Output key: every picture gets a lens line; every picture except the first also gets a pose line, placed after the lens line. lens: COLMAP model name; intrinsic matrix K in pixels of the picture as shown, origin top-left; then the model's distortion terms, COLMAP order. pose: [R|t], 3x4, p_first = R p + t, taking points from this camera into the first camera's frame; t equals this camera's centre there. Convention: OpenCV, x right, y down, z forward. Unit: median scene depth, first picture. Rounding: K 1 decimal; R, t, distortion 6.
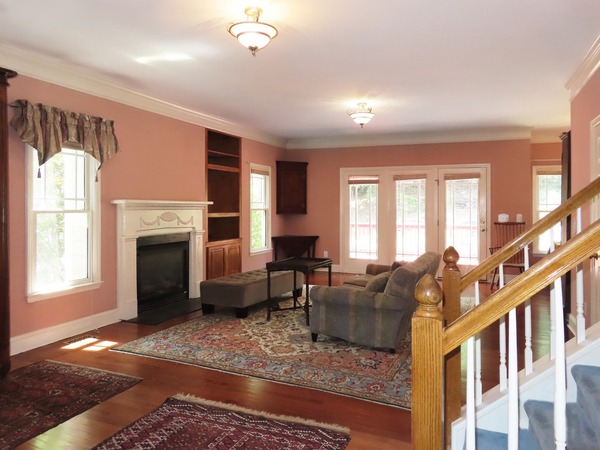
lens RADIAL K [[446.2, 0, 300.0], [0, 446.2, 225.0], [0, 0, 1]] dist [-0.001993, 0.000420]
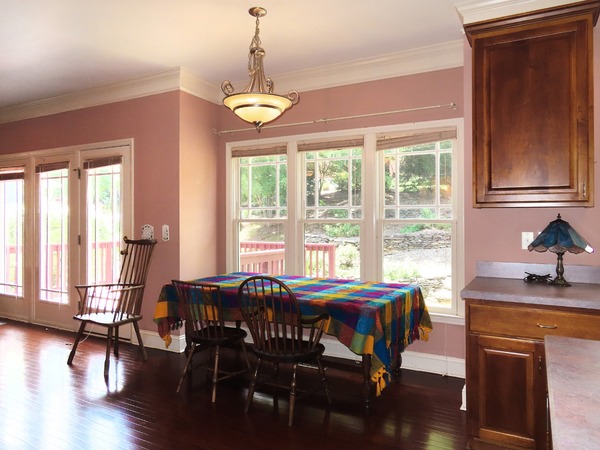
lens RADIAL K [[446.2, 0, 300.0], [0, 446.2, 225.0], [0, 0, 1]] dist [-0.001993, 0.000420]
pose [[0.992381, 0.000589, -0.123207, 0.672871], [-0.005754, 0.999119, -0.041575, -0.001914], [0.123074, 0.041967, 0.991510, 0.435191]]
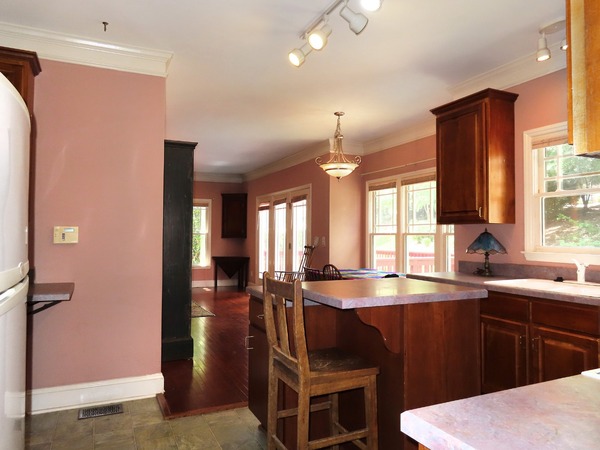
lens RADIAL K [[446.2, 0, 300.0], [0, 446.2, 225.0], [0, 0, 1]] dist [-0.001993, 0.000420]
pose [[0.729872, -0.017817, -0.683351, 0.988874], [-0.034727, 0.997403, -0.063096, 0.009282], [0.682701, 0.069782, 0.727358, 0.295095]]
